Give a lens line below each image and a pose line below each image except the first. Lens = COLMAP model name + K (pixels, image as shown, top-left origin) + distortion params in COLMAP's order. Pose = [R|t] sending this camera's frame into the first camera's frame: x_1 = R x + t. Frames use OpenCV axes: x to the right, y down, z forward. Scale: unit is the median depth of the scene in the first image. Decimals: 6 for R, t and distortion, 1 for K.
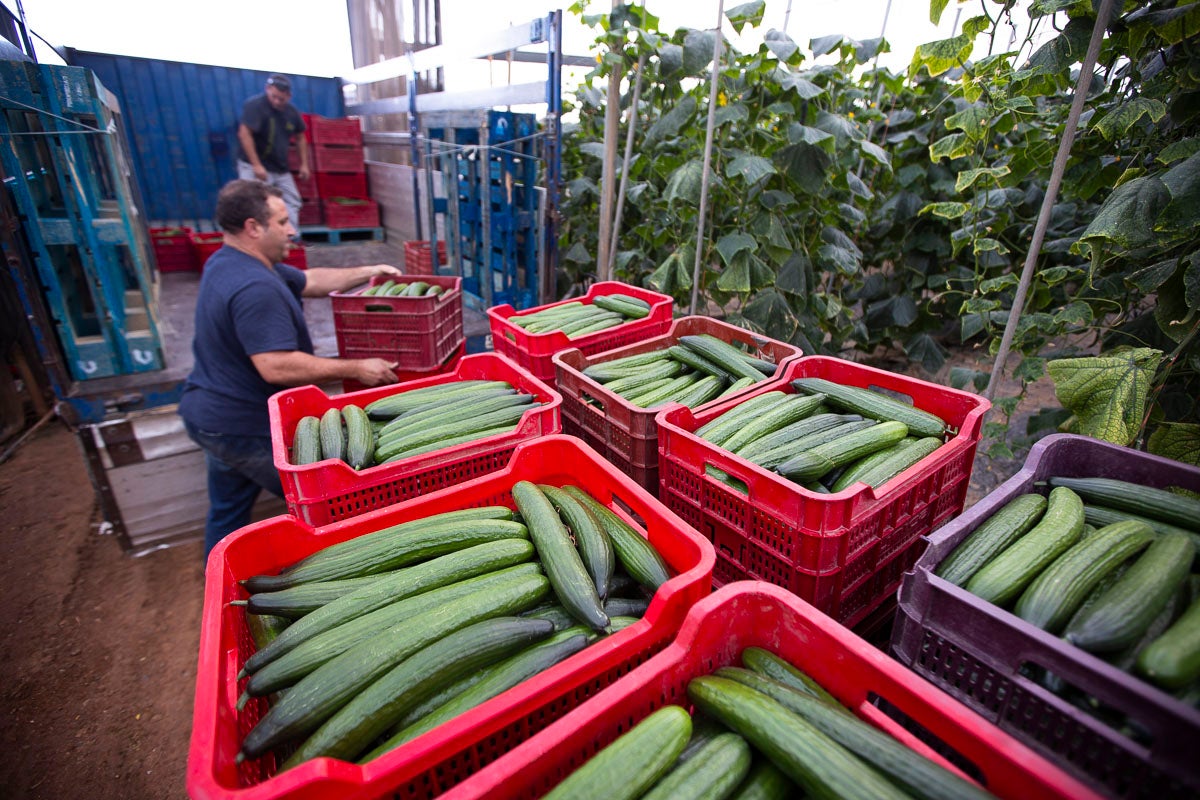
lens RADIAL K [[538.1, 0, 593.1], [0, 538.1, 387.6], [0, 0, 1]] dist [-0.042839, 0.004763]
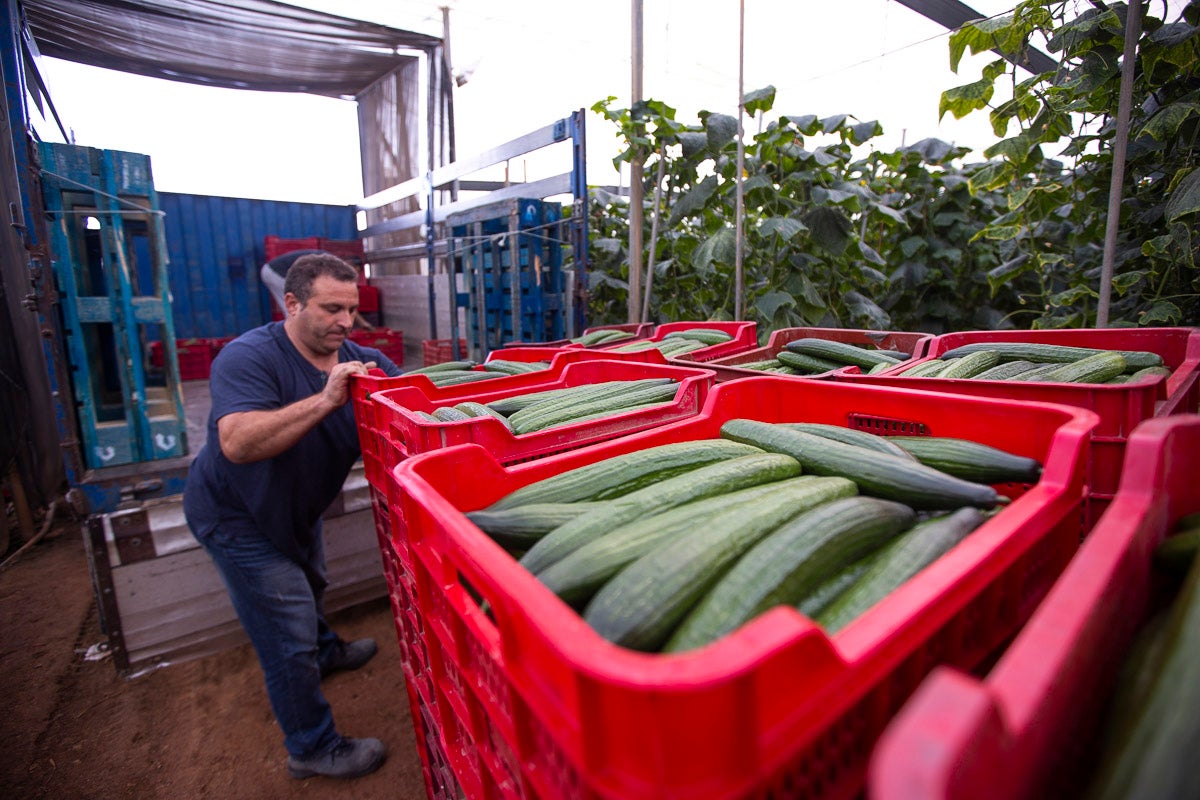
lens RADIAL K [[538.1, 0, 591.5], [0, 538.1, 382.3], [0, 0, 1]] dist [-0.042839, 0.004763]
pose [[0.998096, -0.058596, 0.019279, -0.107139], [0.061430, 0.972614, -0.224160, 0.085180], [-0.005616, 0.224917, 0.974362, 0.058967]]
